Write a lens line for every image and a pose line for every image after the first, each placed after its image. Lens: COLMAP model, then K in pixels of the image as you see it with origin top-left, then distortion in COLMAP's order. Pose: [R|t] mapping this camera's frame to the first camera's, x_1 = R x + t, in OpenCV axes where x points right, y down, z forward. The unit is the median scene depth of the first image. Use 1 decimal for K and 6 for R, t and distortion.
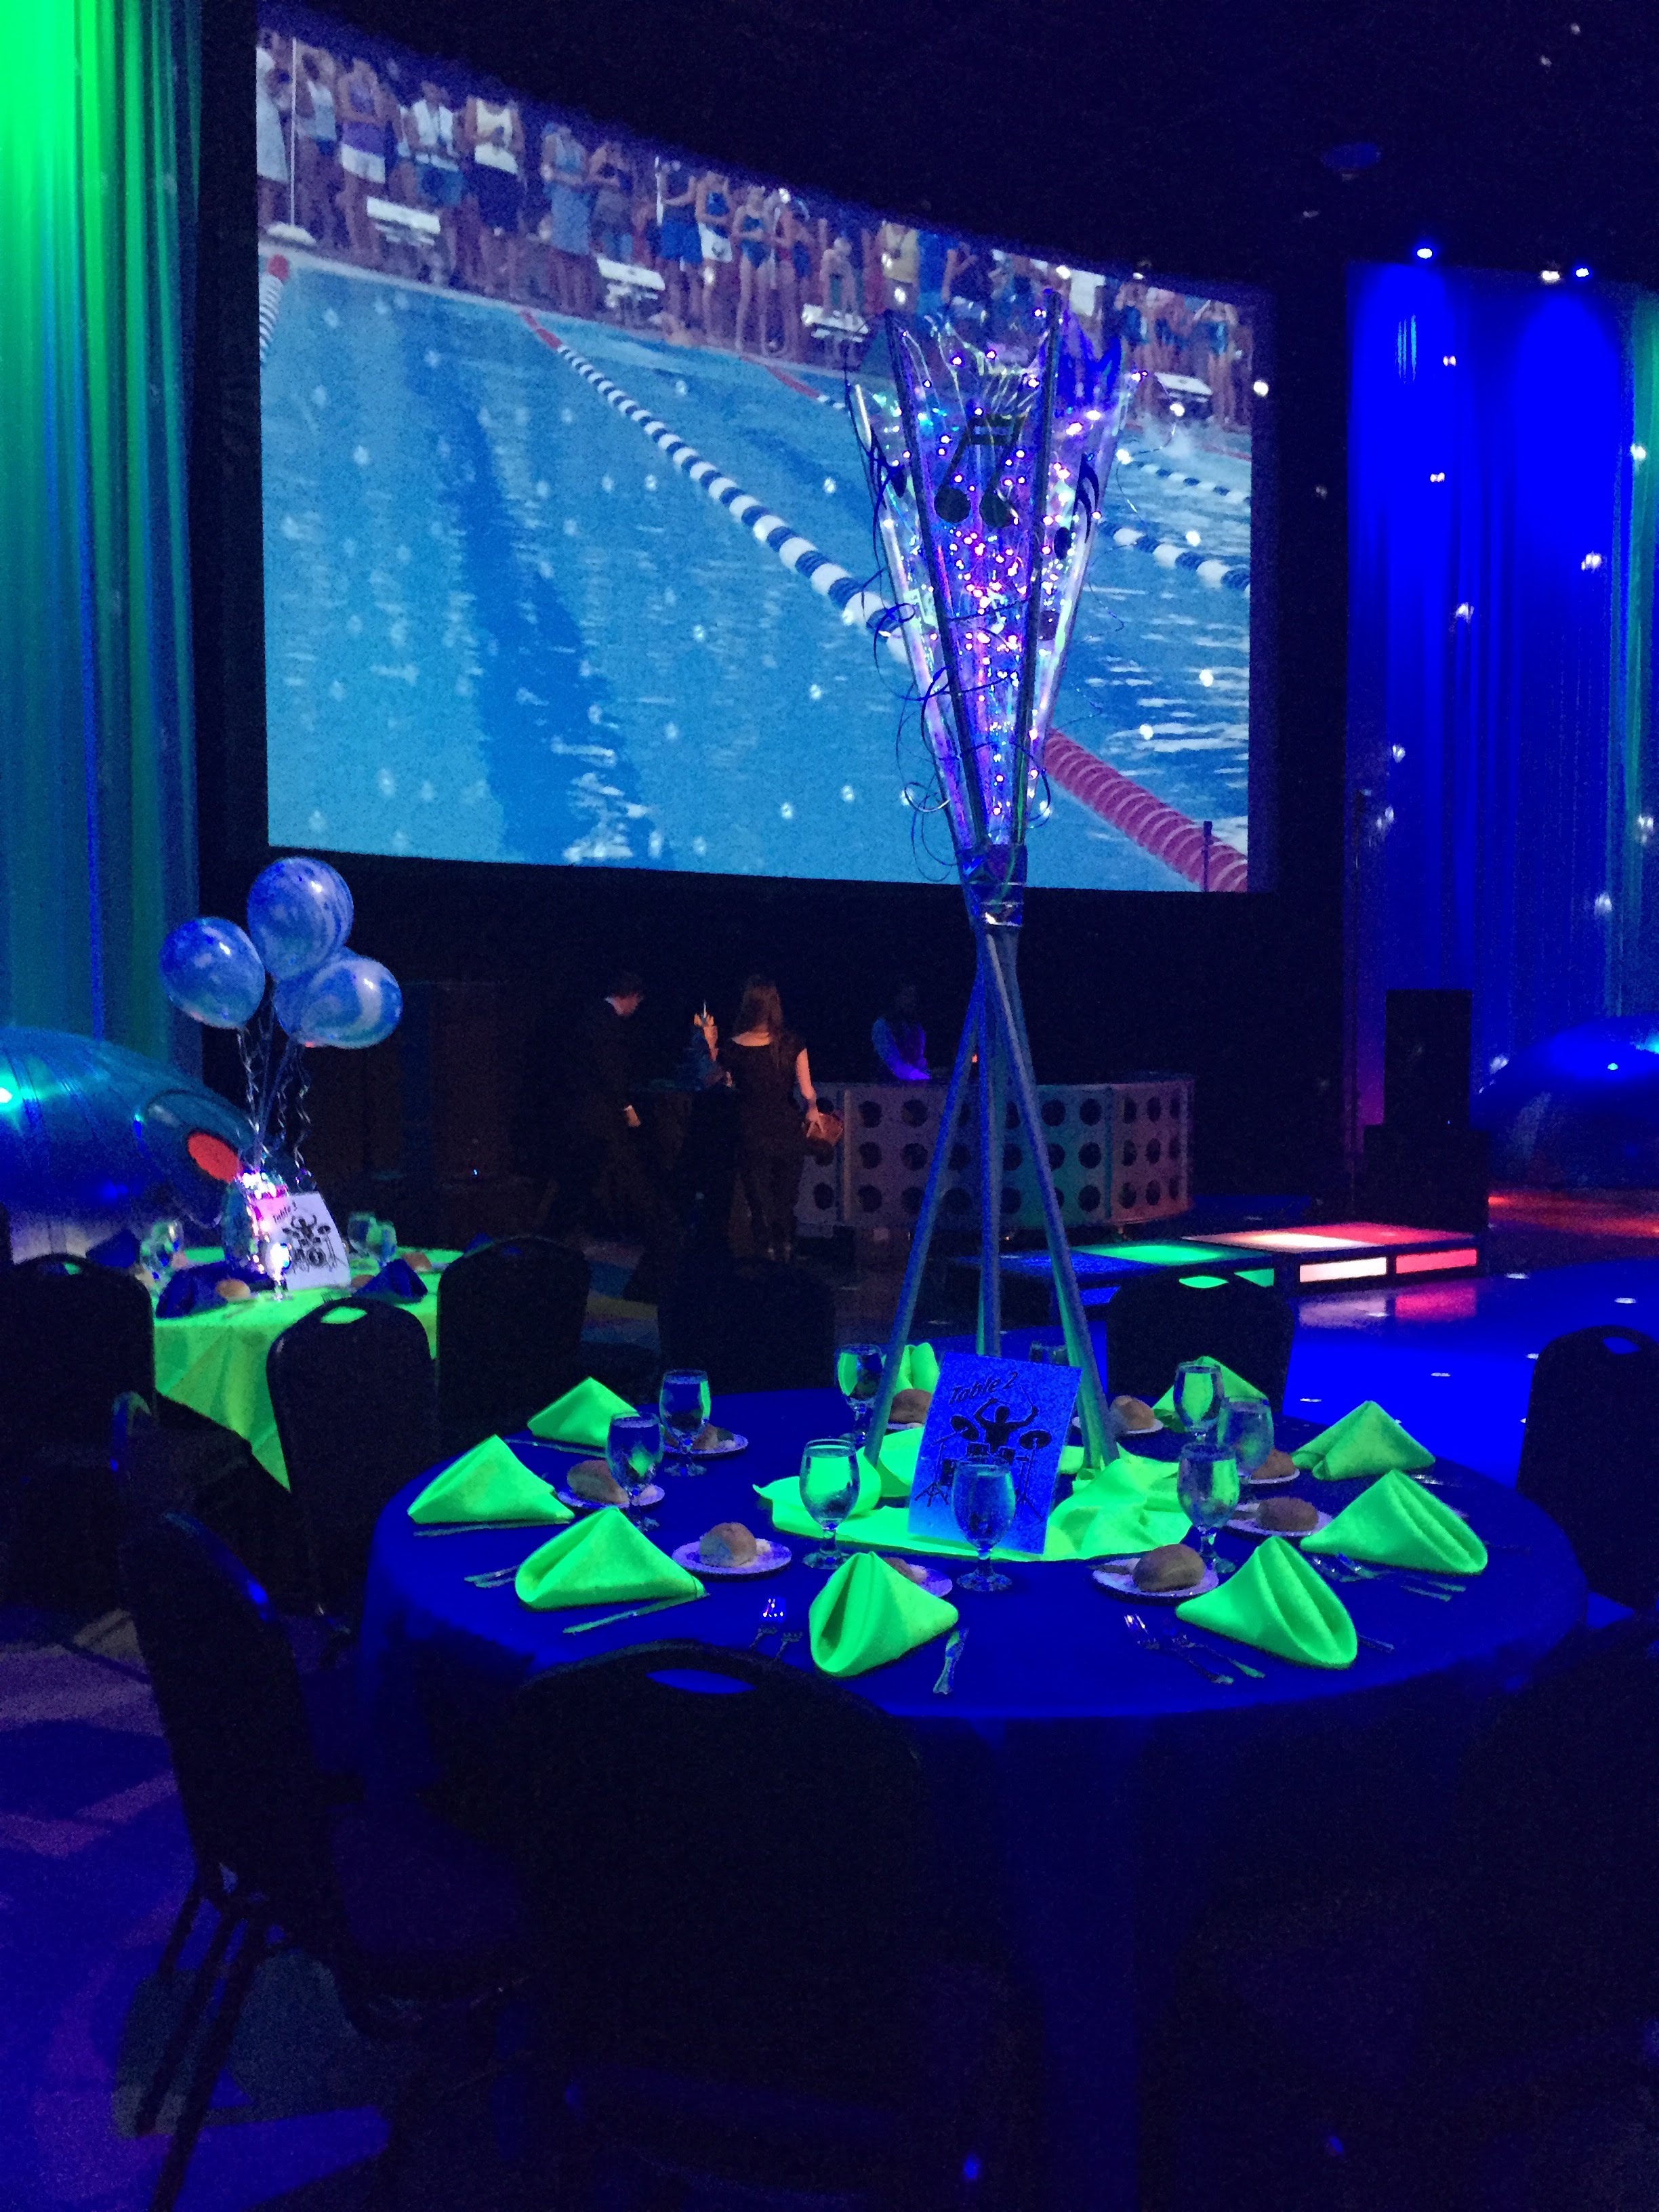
lens RADIAL K [[1903.3, 0, 828.8], [0, 1903.3, 1101.1], [0, 0, 1]] dist [0.047810, -0.021119]
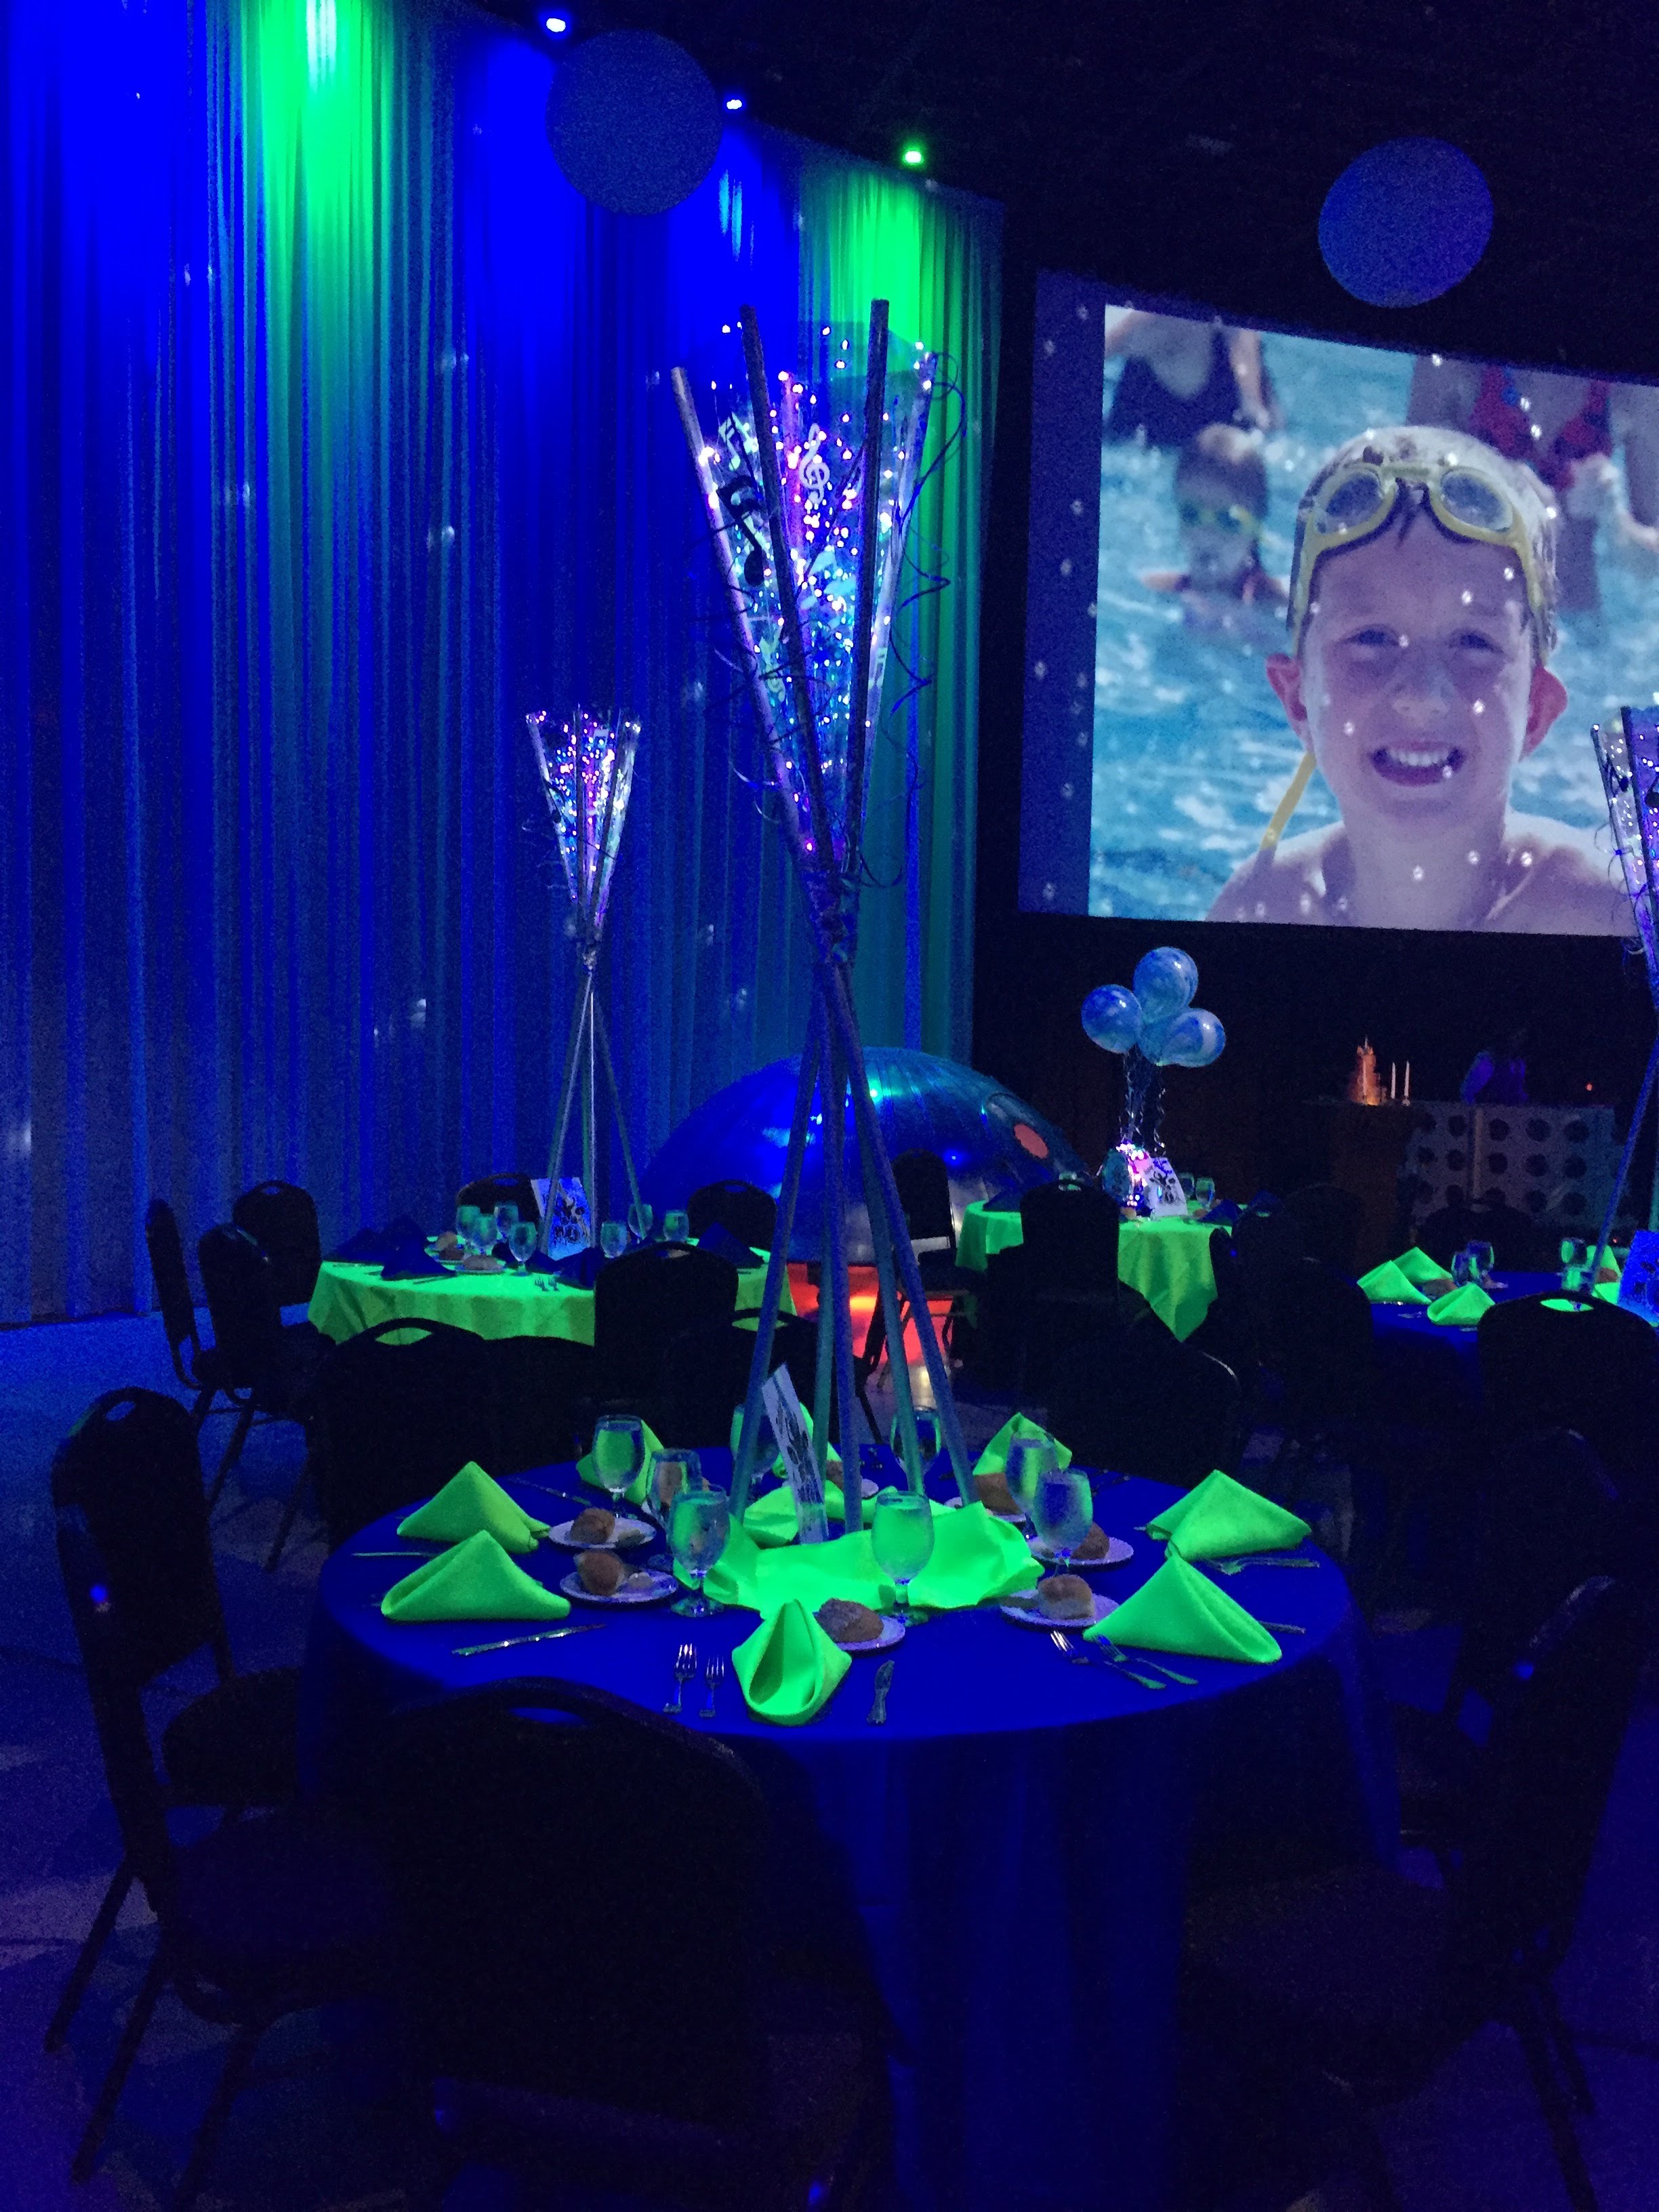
lens RADIAL K [[1903.3, 0, 832.6], [0, 1903.3, 1117.4], [0, 0, 1]] dist [0.047810, -0.021119]
pose [[0.961455, 0.031656, -0.273133, -0.105992], [-0.032508, 0.999470, 0.001408, 0.021512], [0.273033, 0.007525, 0.961975, -0.604857]]
